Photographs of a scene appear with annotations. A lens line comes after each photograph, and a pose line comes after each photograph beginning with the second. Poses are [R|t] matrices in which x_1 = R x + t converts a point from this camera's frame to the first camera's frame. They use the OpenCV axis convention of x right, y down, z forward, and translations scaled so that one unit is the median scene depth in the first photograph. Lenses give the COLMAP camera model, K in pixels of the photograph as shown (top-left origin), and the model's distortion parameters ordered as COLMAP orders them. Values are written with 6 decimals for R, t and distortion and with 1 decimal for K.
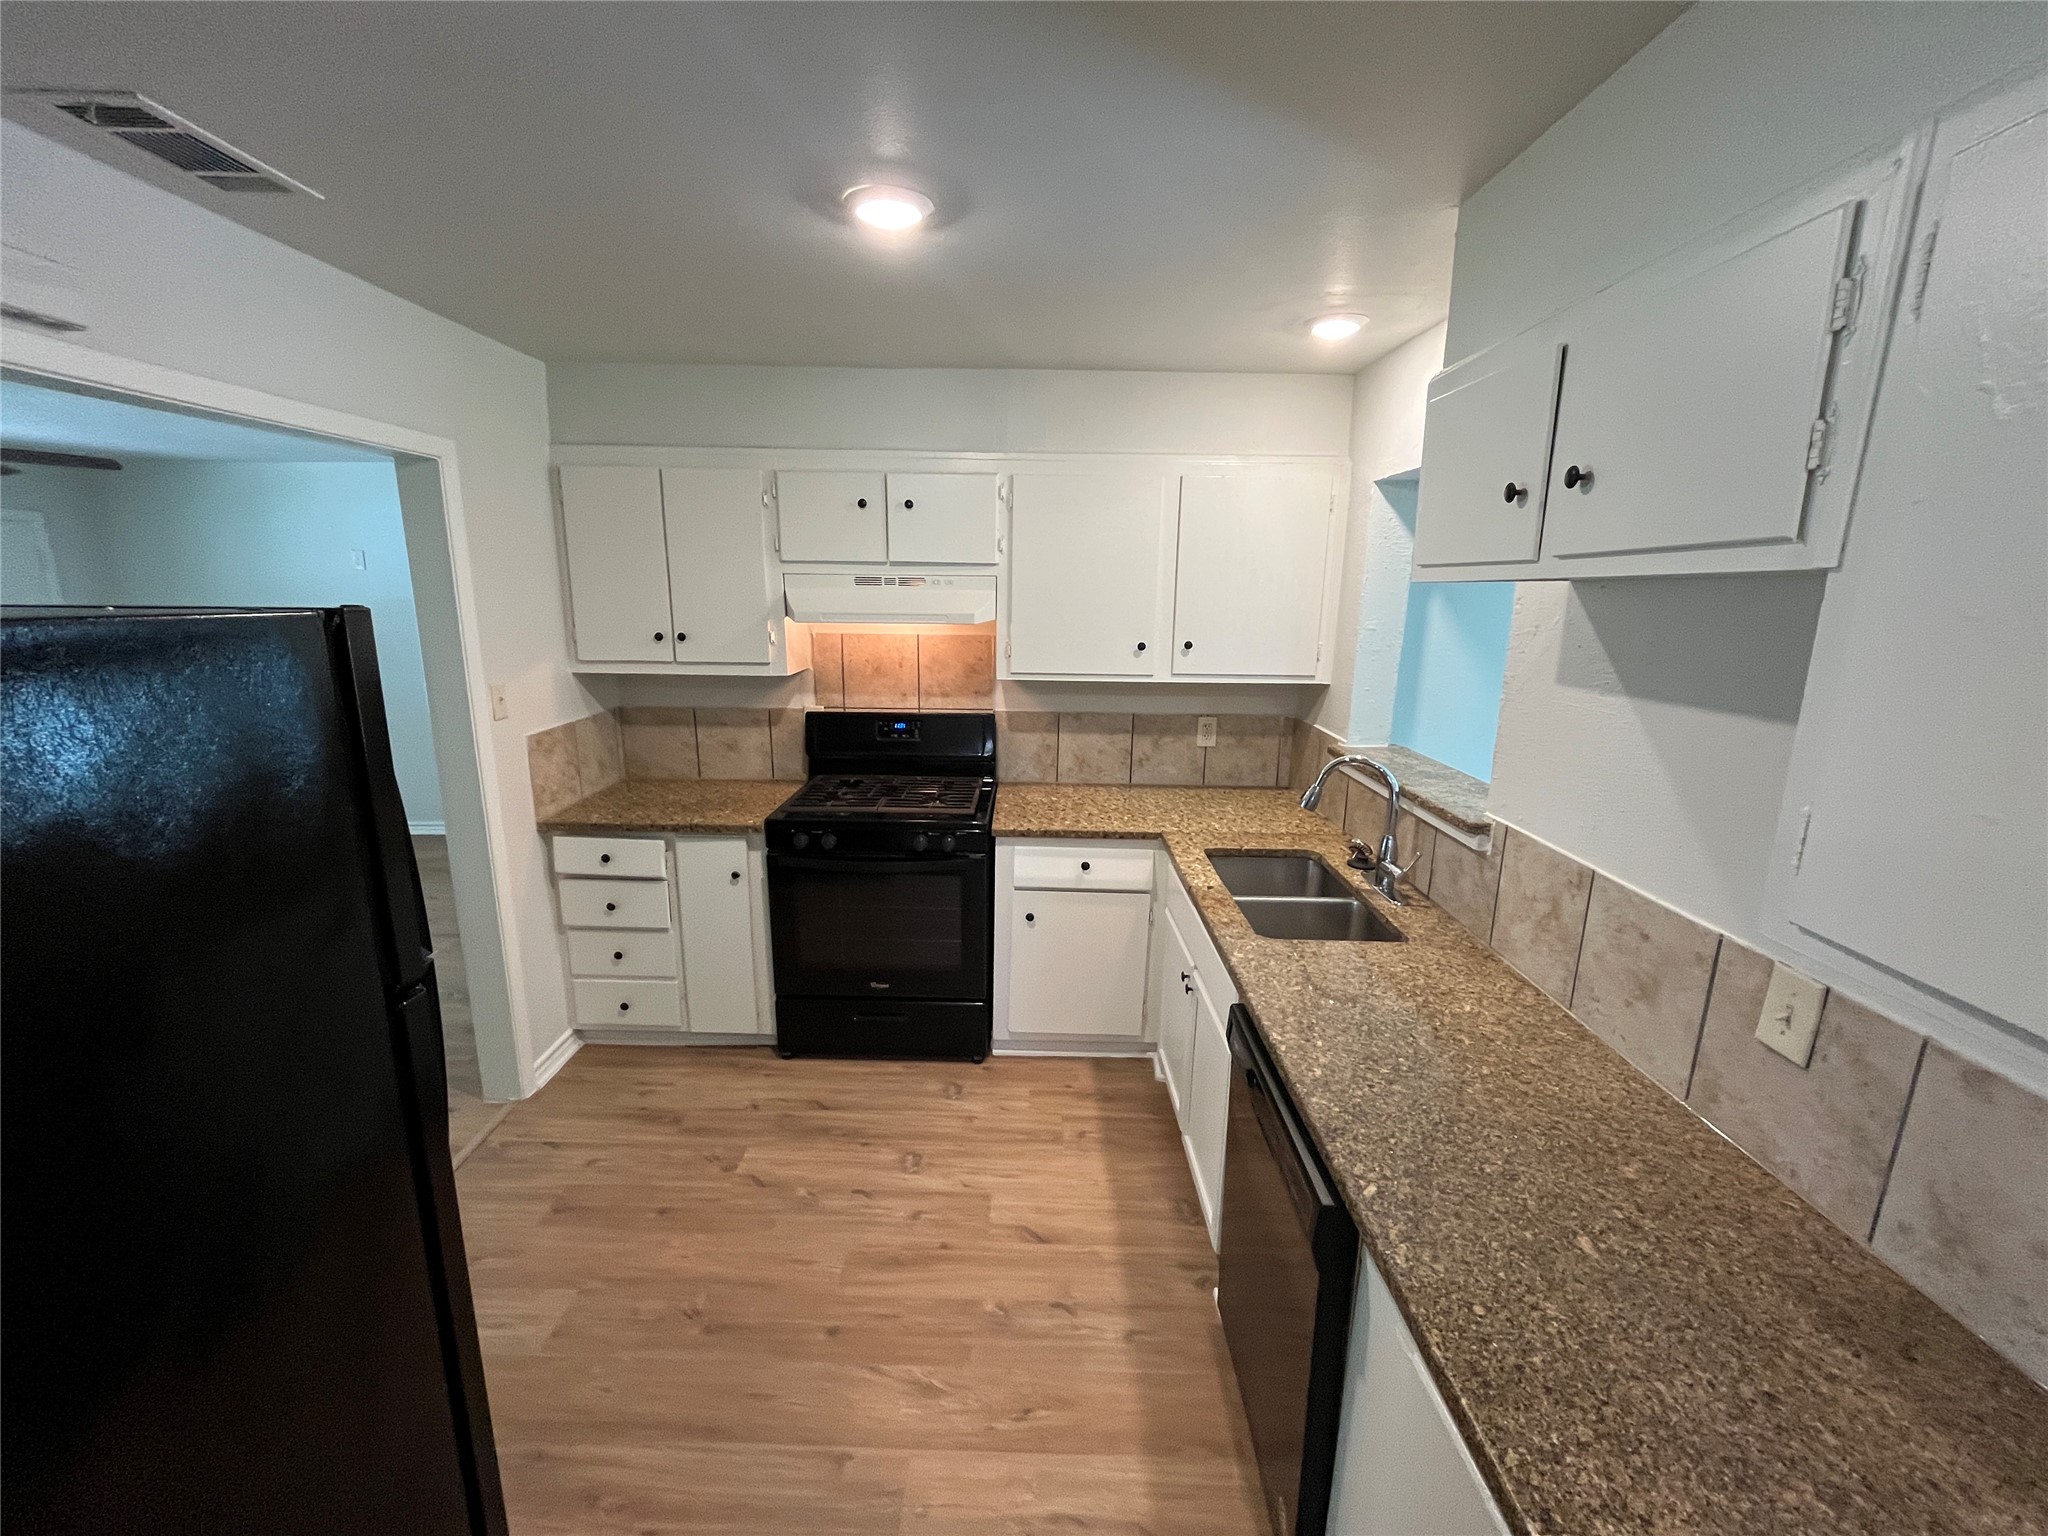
lens RADIAL K [[832.3, 0, 1024.3], [0, 832.3, 770.5], [0, 0, 1]] dist [-0.000421, -0.000135]
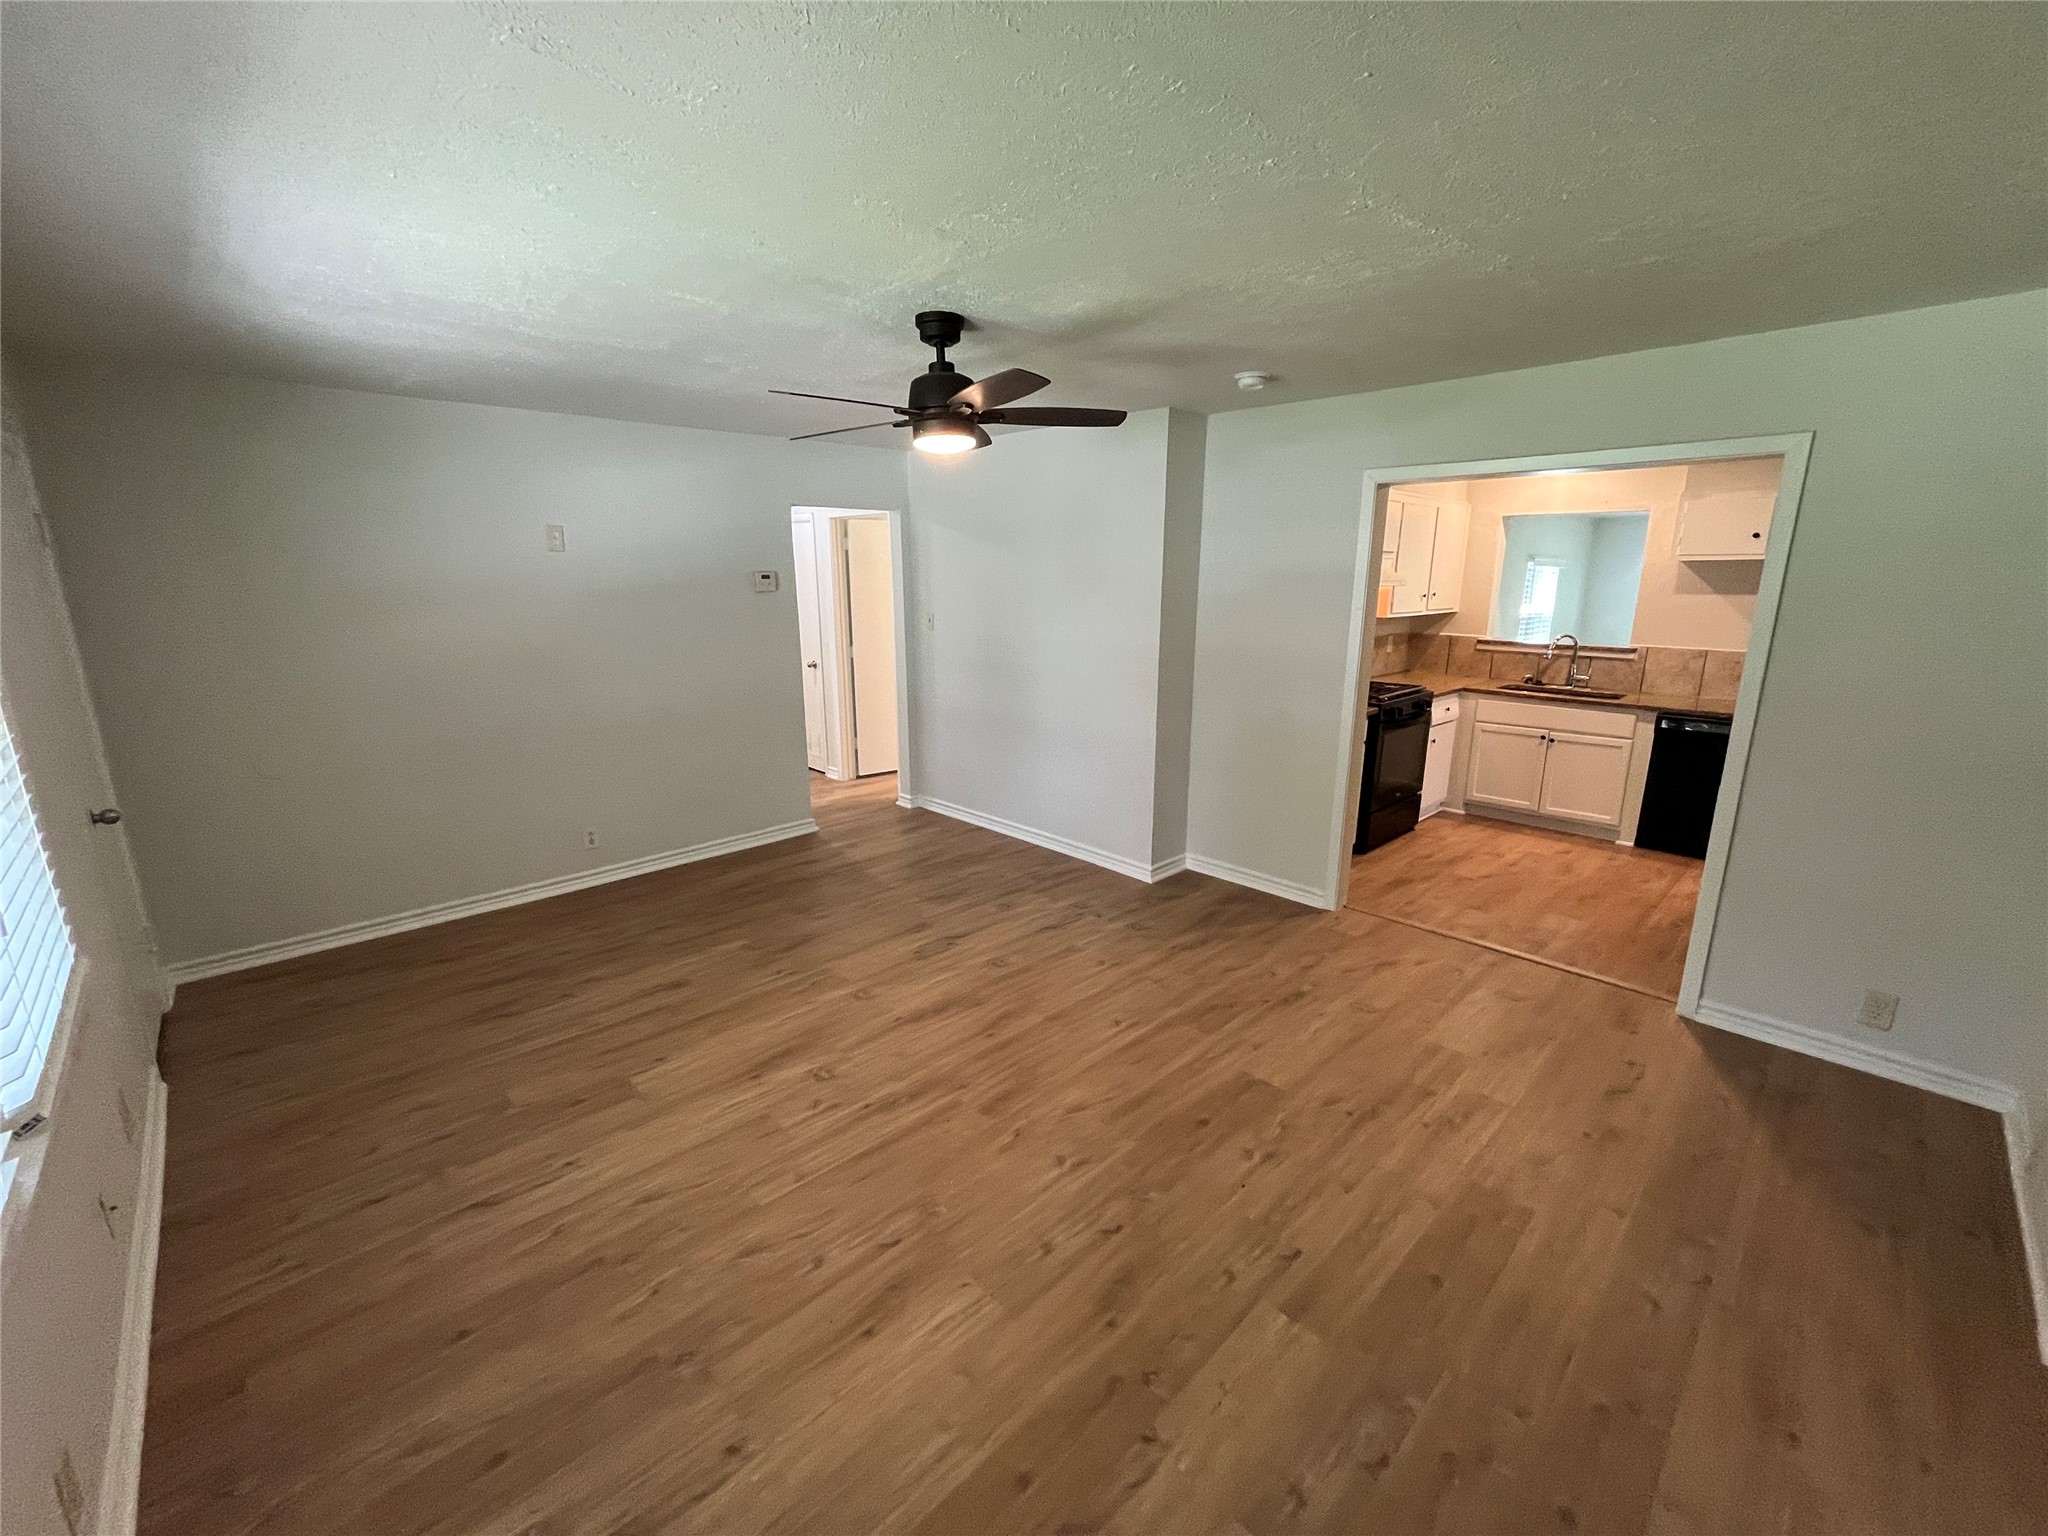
lens RADIAL K [[832.3, 0, 1021.3], [0, 832.3, 770.4], [0, 0, 1]] dist [-0.000421, -0.000135]
pose [[0.716029, -0.175959, 0.675530, -2.797385], [0.162358, 0.983150, 0.083995, -0.099123], [-0.678927, 0.049534, 0.732533, 0.370127]]
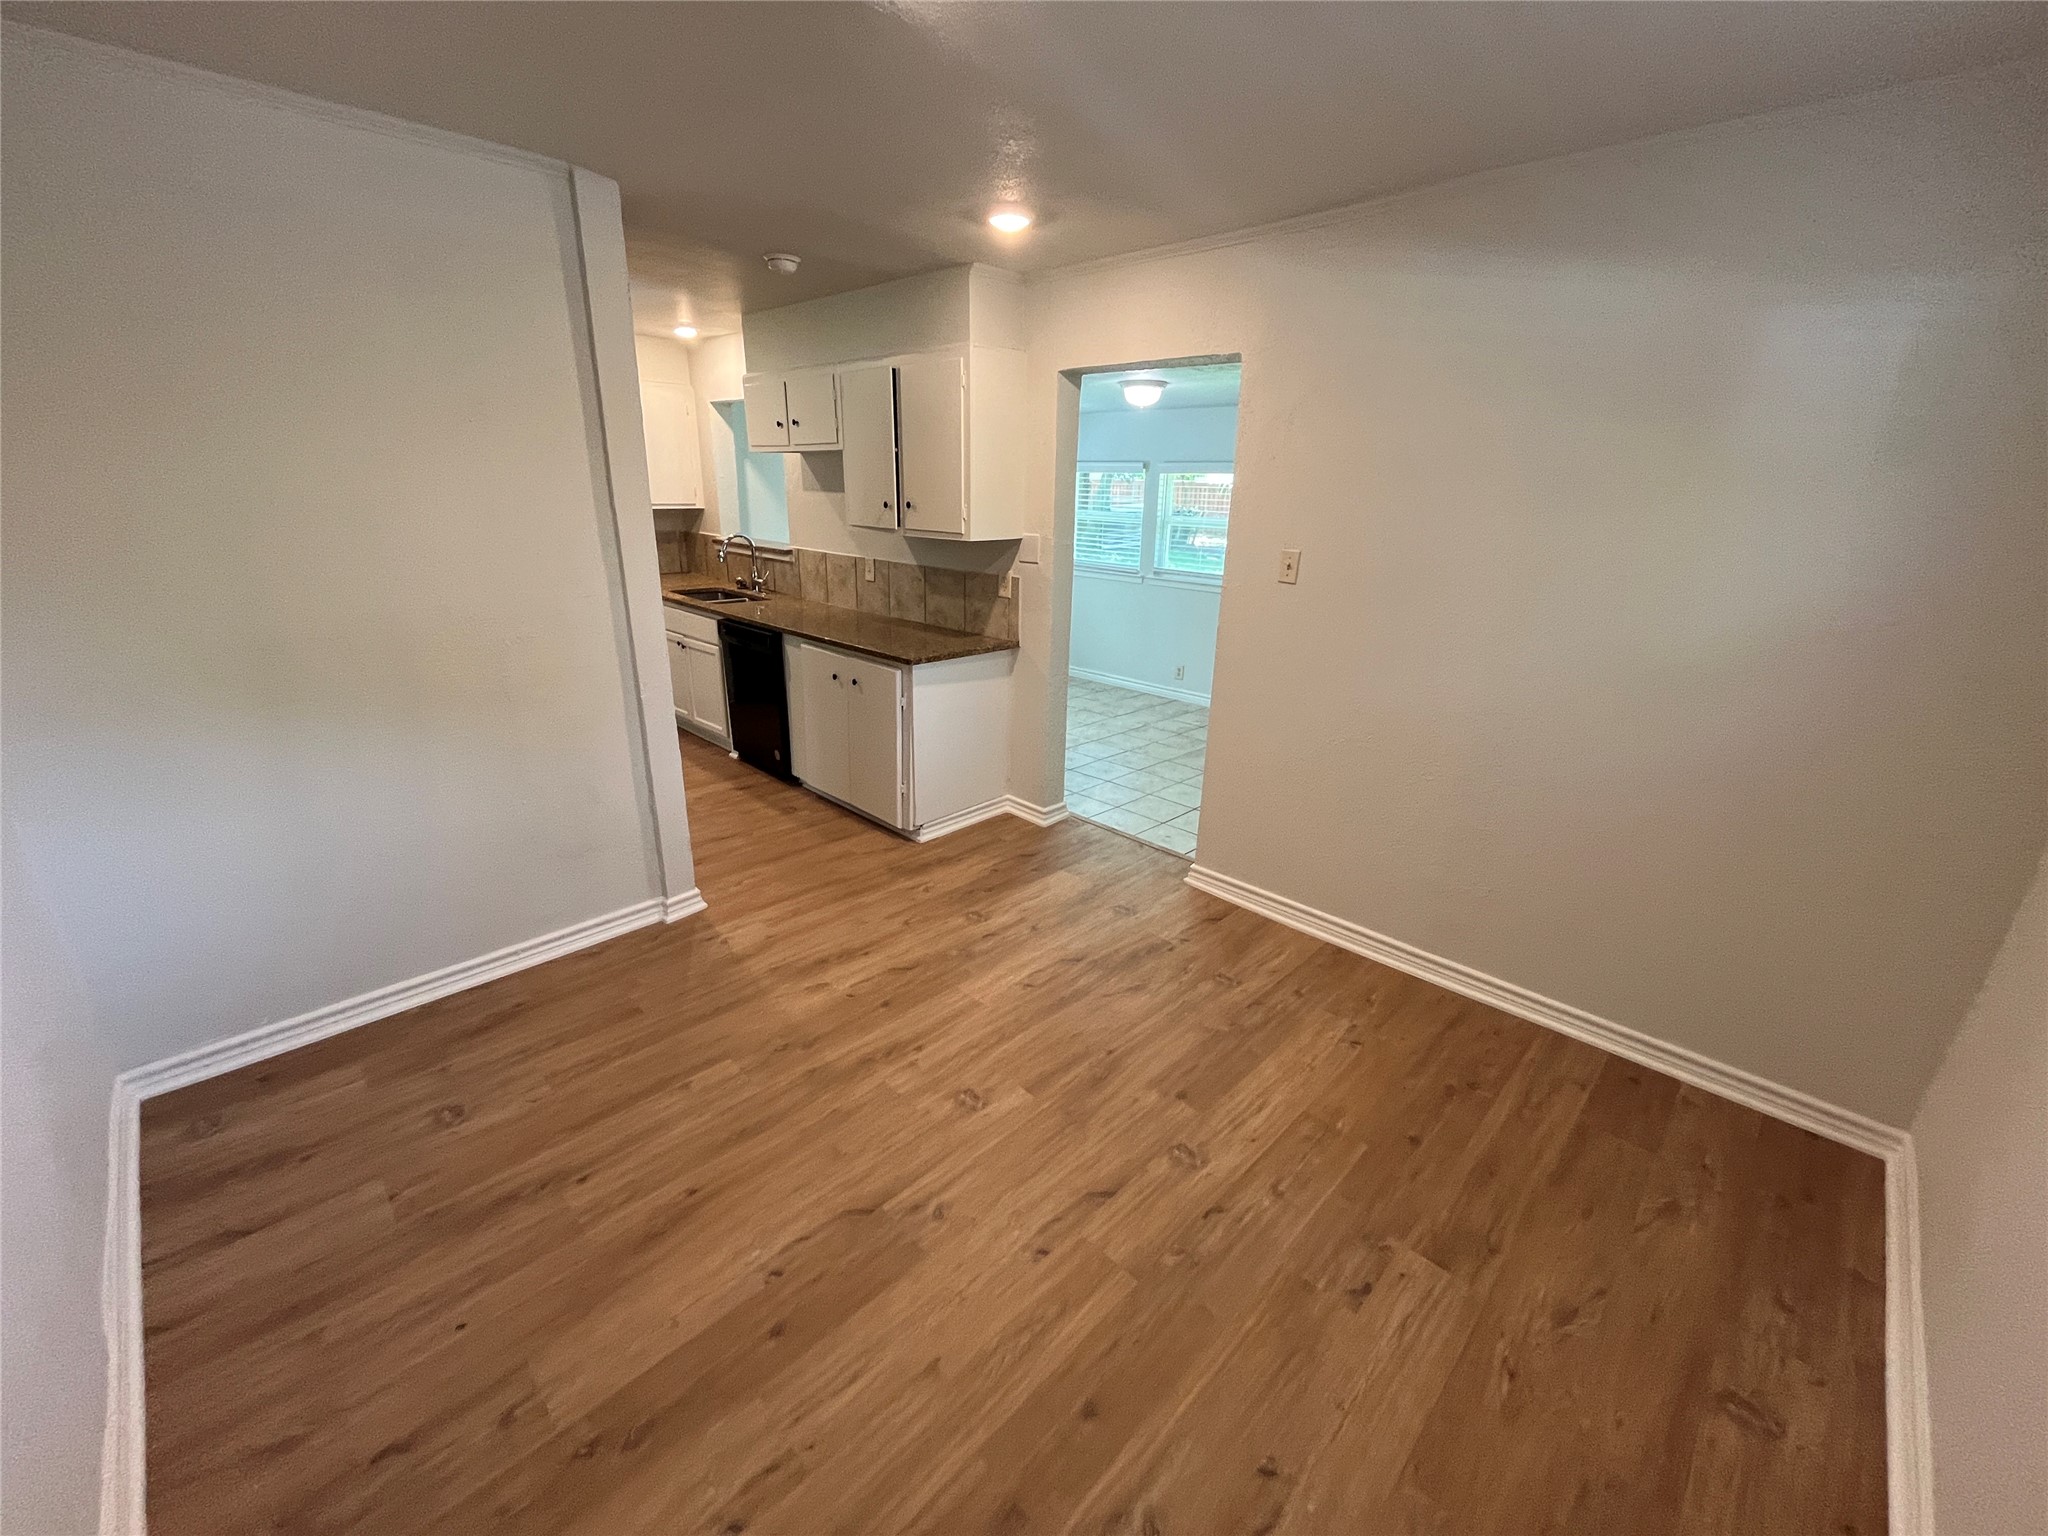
lens RADIAL K [[832.3, 0, 1023.0], [0, 832.3, 769.0], [0, 0, 1]] dist [-0.000421, -0.000135]
pose [[0.693582, -0.234070, 0.681289, -0.858456], [0.140960, 0.971555, 0.190293, 0.330078], [-0.706452, -0.035949, 0.706848, -1.353403]]
